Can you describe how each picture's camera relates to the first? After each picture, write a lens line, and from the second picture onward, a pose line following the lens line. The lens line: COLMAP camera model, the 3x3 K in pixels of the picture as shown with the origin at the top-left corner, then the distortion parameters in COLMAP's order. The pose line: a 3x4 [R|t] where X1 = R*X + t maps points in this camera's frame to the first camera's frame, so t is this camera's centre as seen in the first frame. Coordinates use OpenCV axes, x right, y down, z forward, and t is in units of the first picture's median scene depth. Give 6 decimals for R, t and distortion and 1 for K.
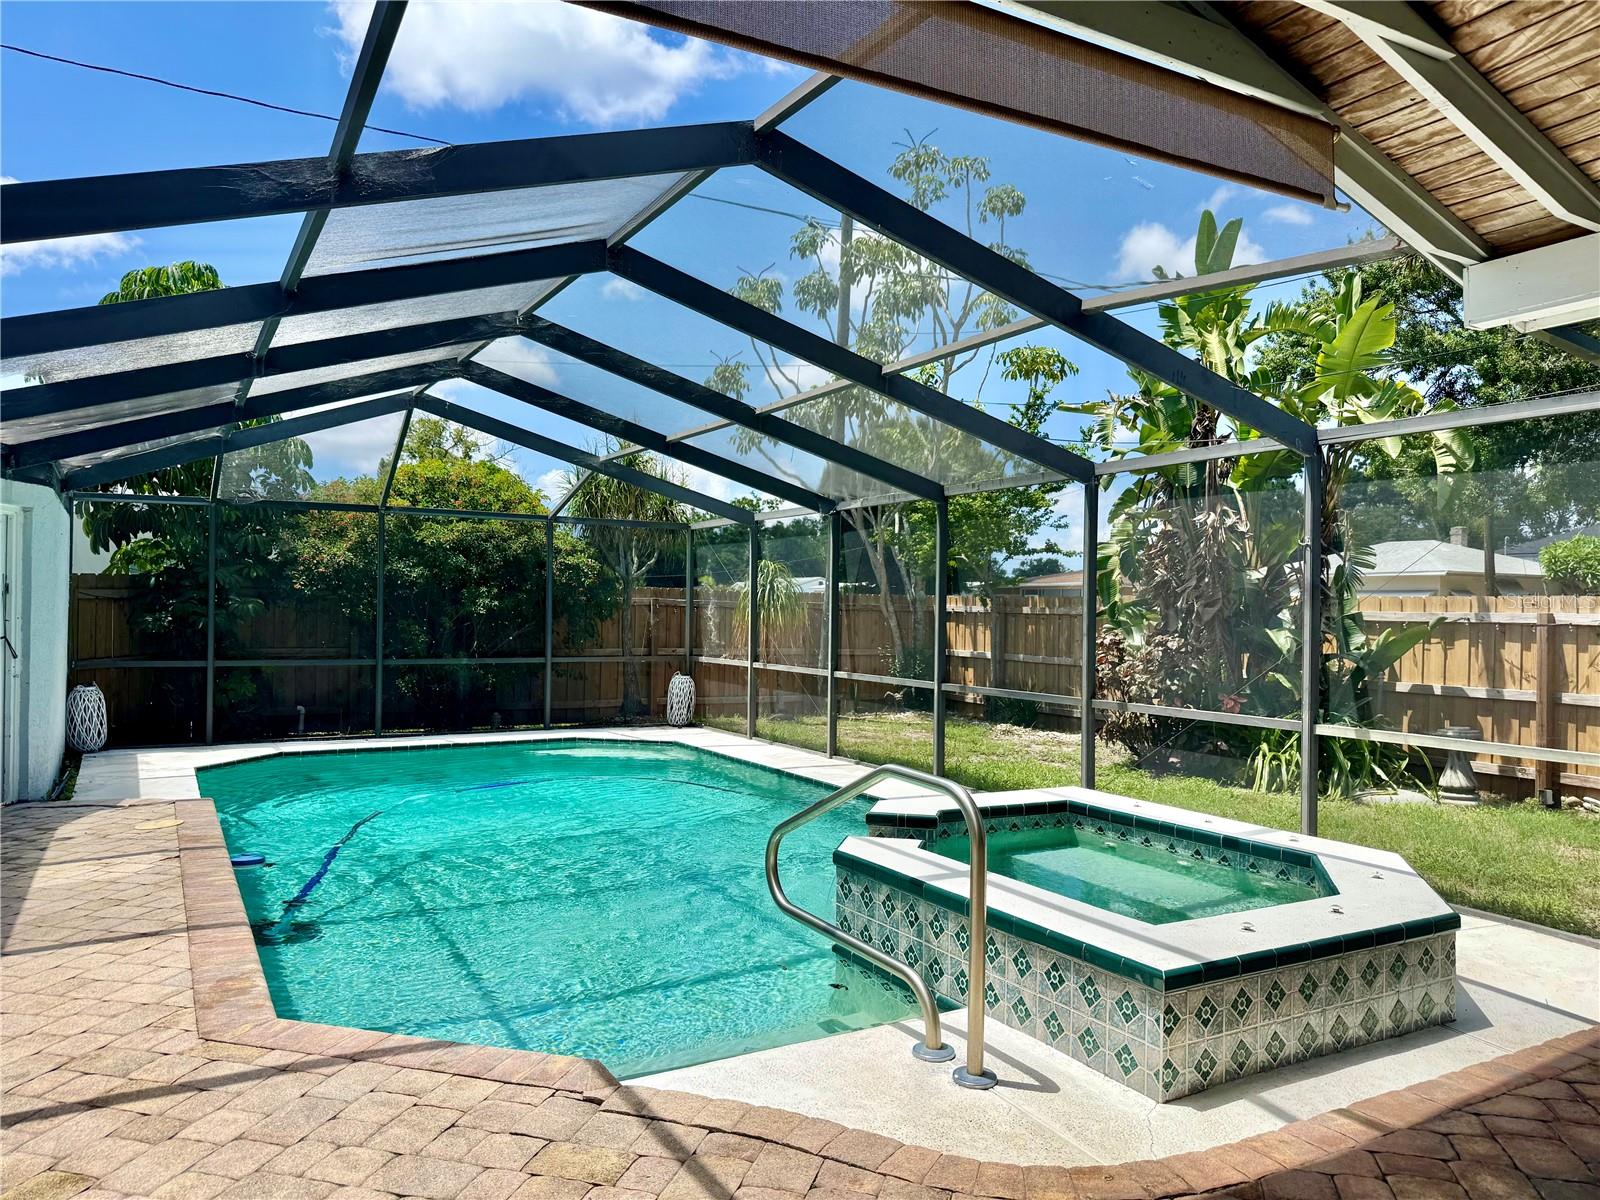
lens RADIAL K [[1132.5, 0, 819.1], [0, 1132.5, 601.0], [0, 0, 1]] dist [0.053636, -0.070383]
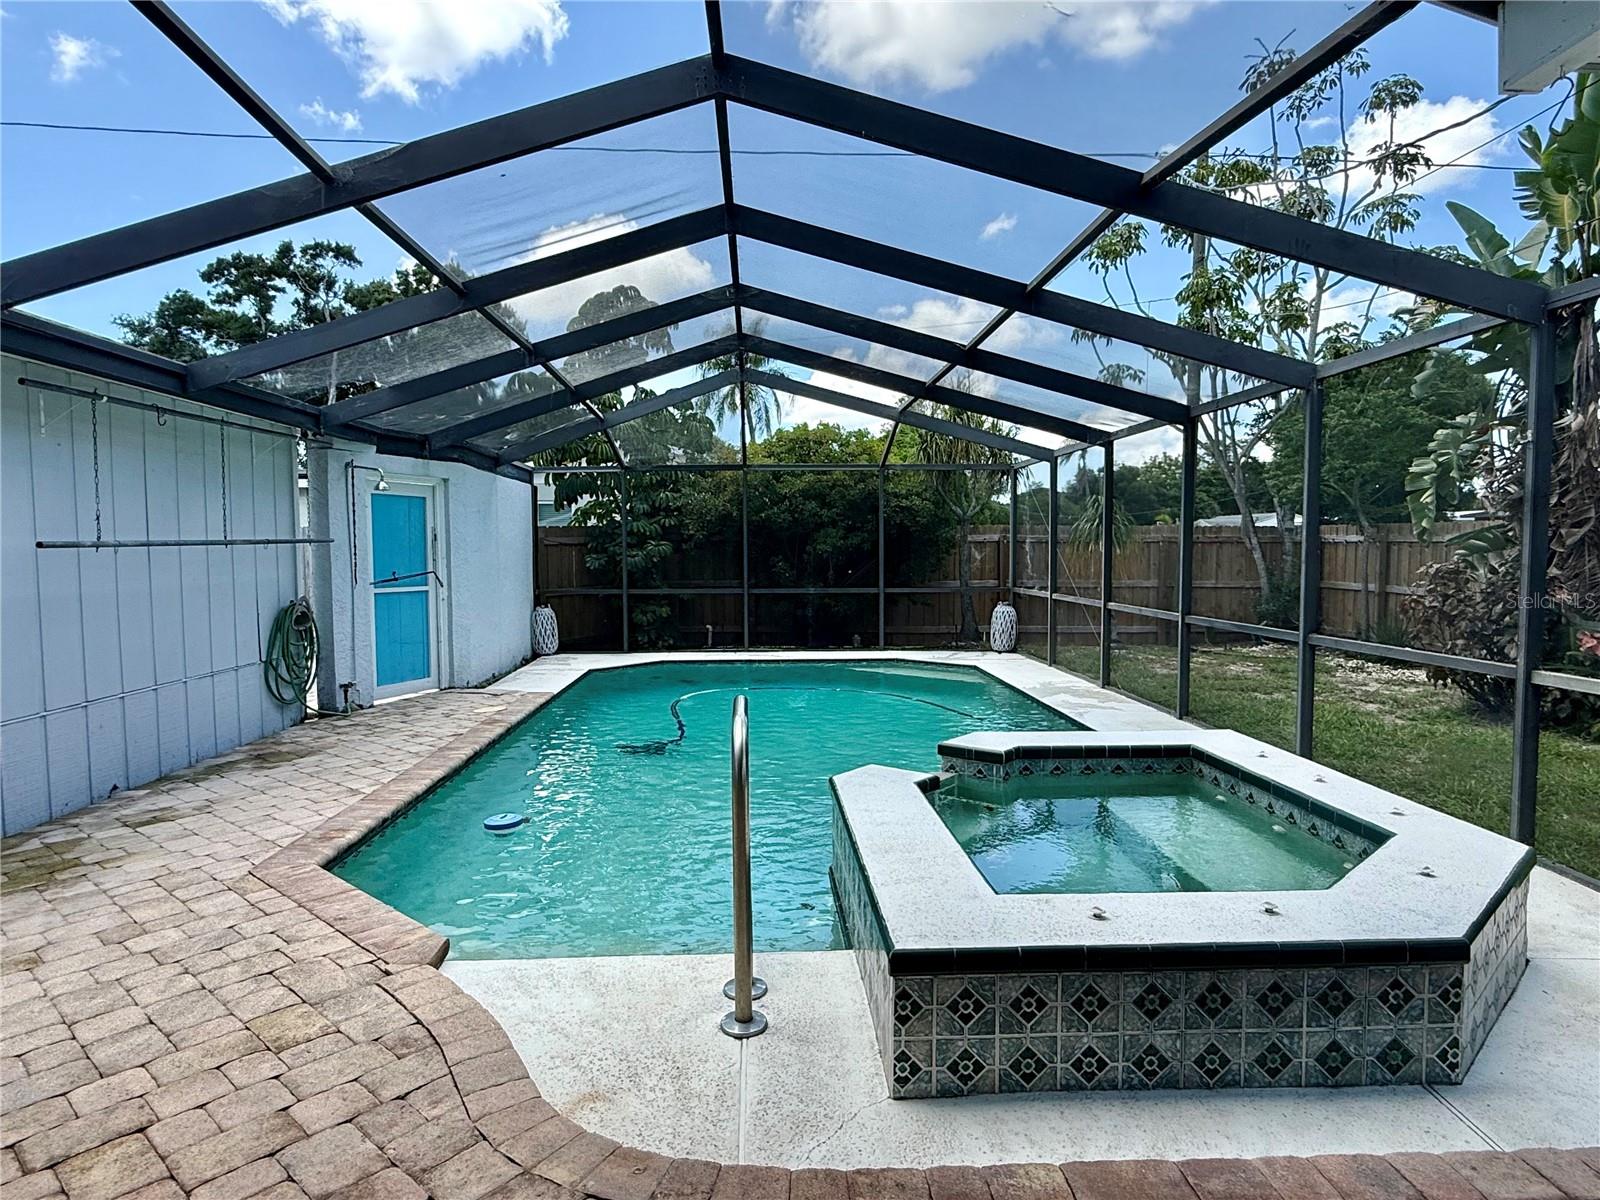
lens RADIAL K [[974.3, 0, 806.5], [0, 974.3, 605.4], [0, 0, 1]] dist [0.000090, 0.000509]
pose [[0.884496, 0.009817, -0.466444, 0.199771], [0.020415, 0.998007, 0.059717, 0.008299], [0.466101, -0.062342, 0.882532, 0.119424]]
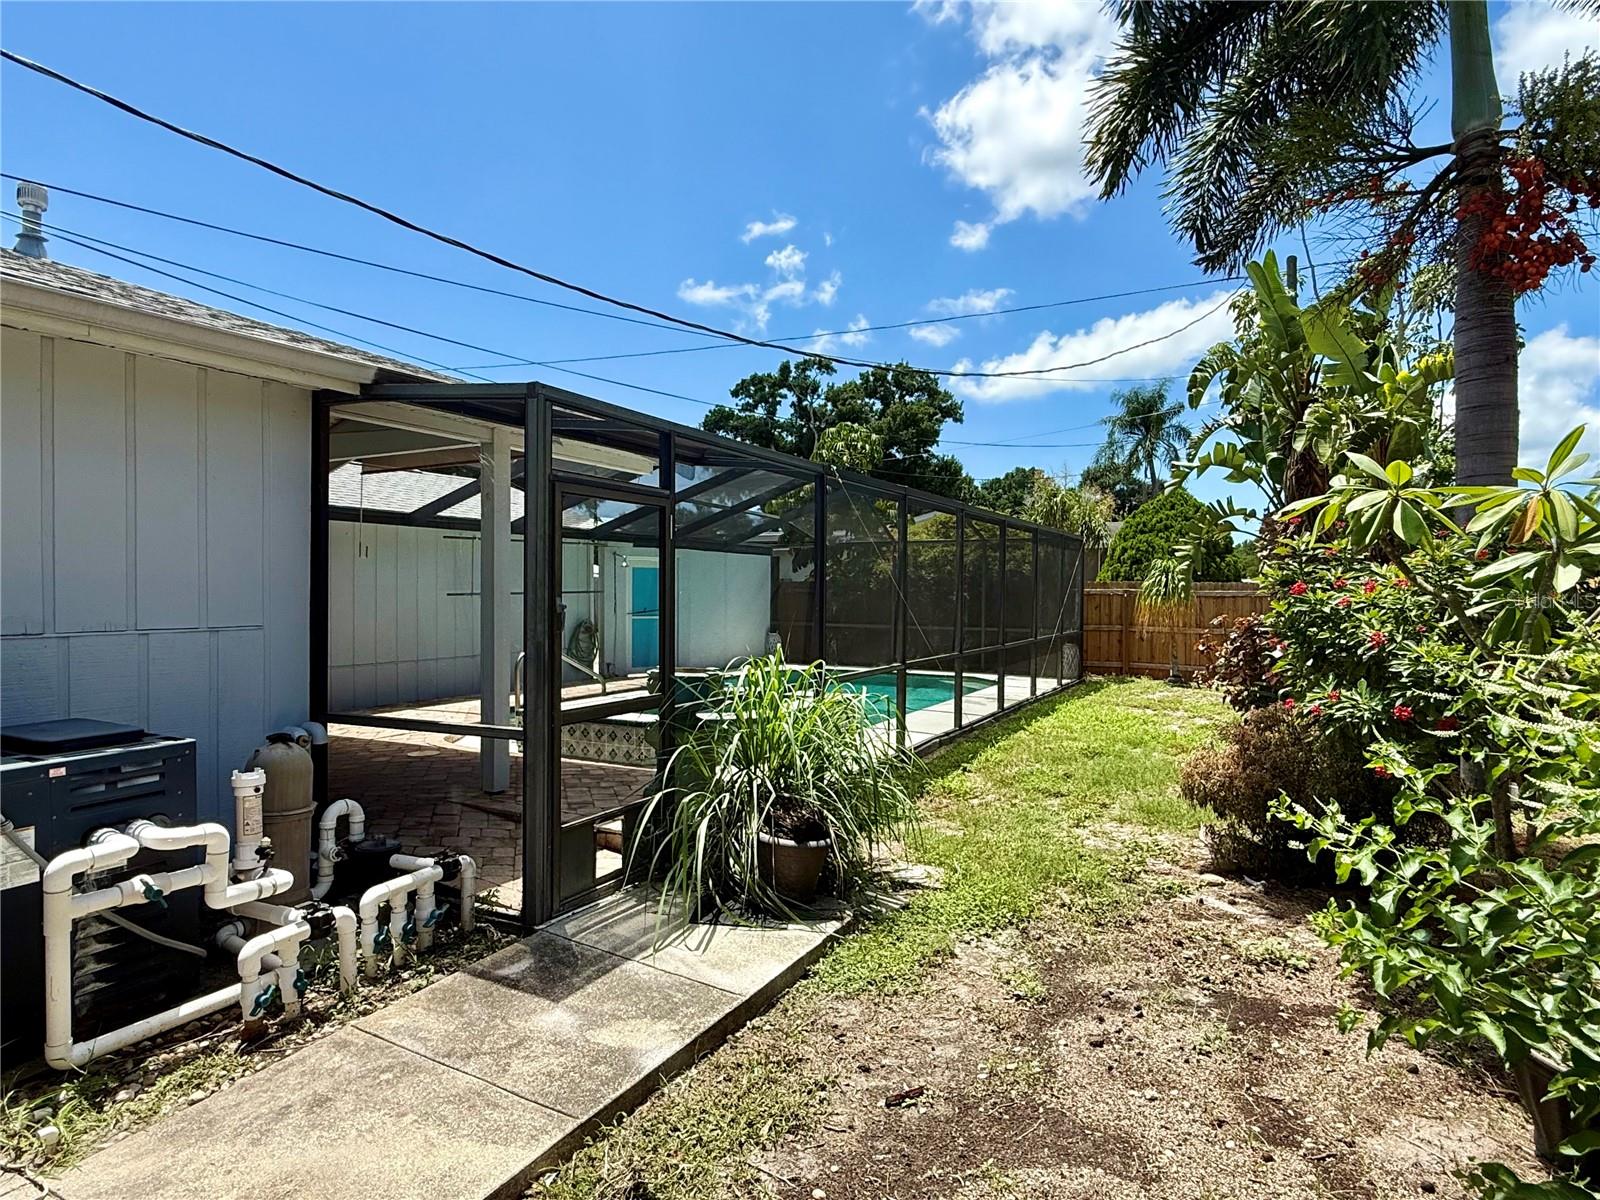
lens RADIAL K [[957.2, 0, 800.0], [0, 957.2, 600.0], [0, 0, 1]] dist [-0.000899, 0.001608]
pose [[0.515169, -0.001397, -0.857088, 1.016740], [0.006146, 0.999979, 0.002065, 0.007717], [0.857067, -0.006332, 0.515166, 0.108085]]
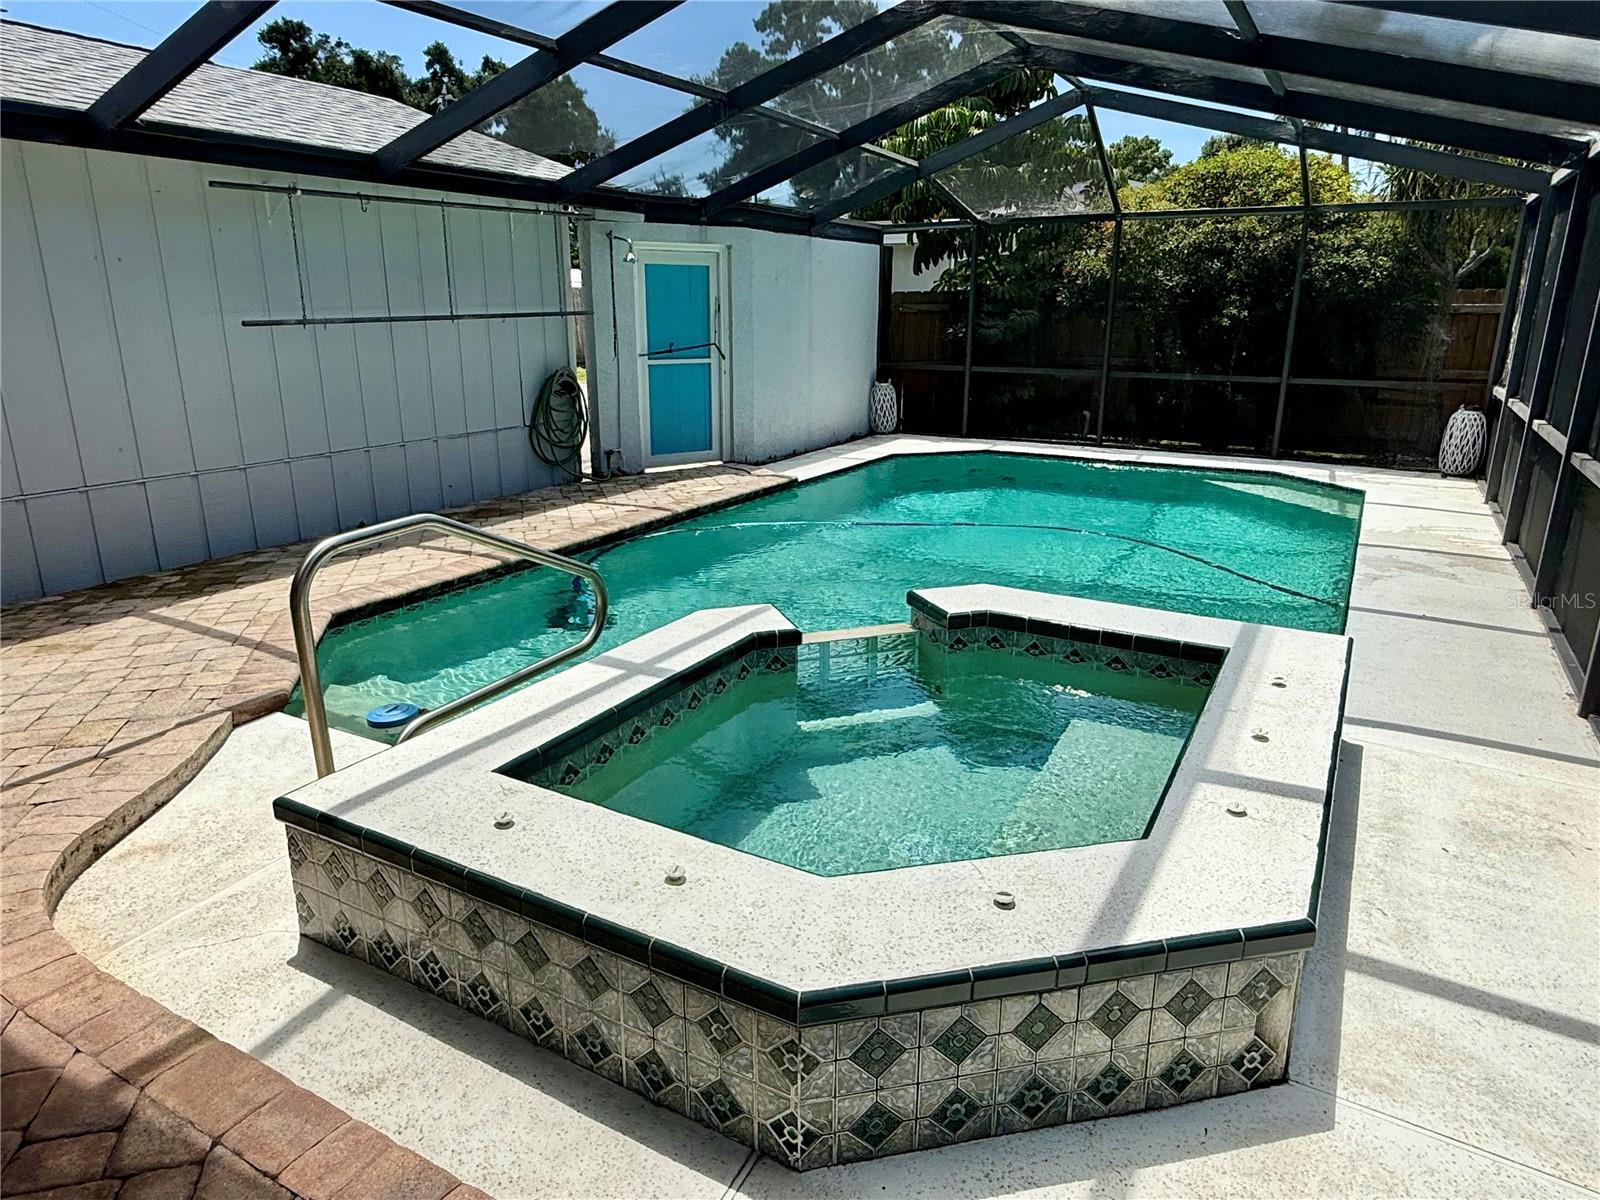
lens RADIAL K [[1032.9, 0, 786.6], [0, 1032.9, 605.8], [0, 0, 1]] dist [-0.000631, 0.000827]
pose [[0.489669, 0.233648, -0.840020, 0.372716], [0.009956, 0.961865, 0.273343, -0.003761], [0.871852, -0.142211, 0.468669, 0.341126]]
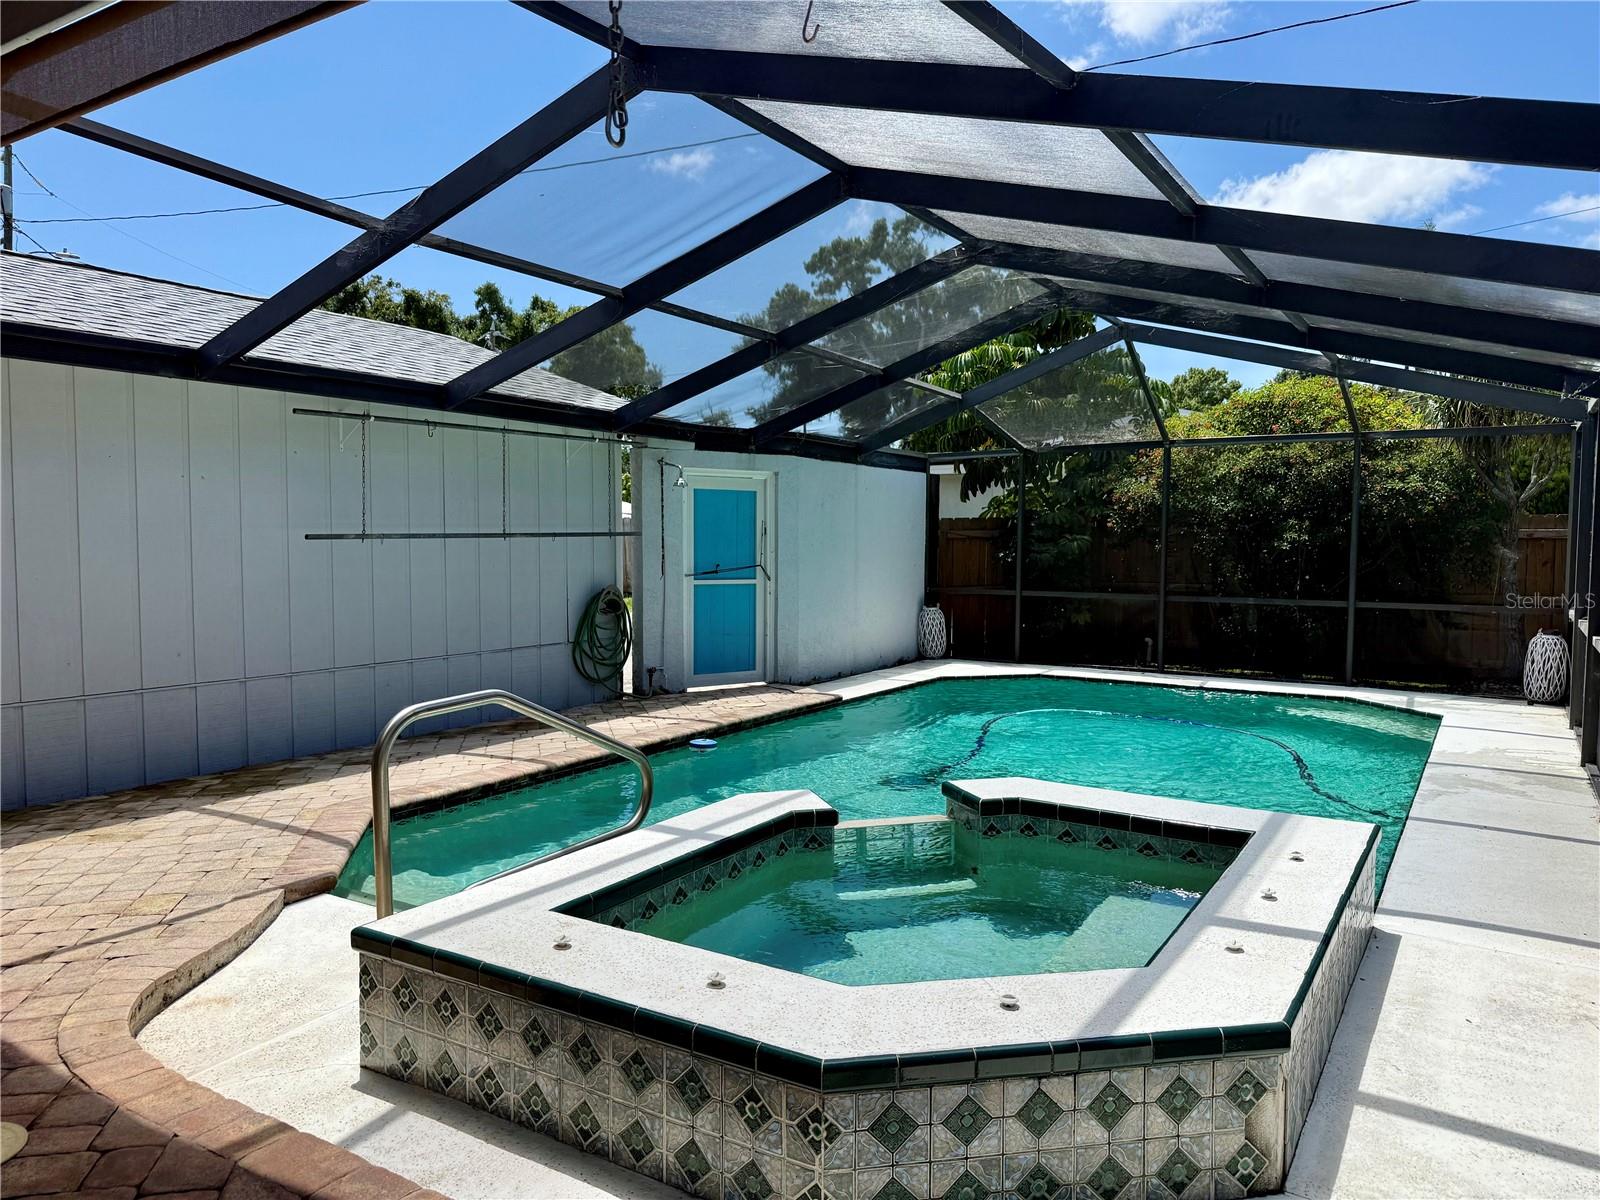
lens RADIAL K [[1140.9, 0, 800.0], [0, 1140.9, 610.6], [0, 0, 1]] dist [0.108048, -0.163853]
pose [[0.460986, 0.045998, -0.886214, 0.440161], [0.006962, 0.998438, 0.055444, 0.007686], [0.887380, -0.031729, 0.459946, 0.308718]]
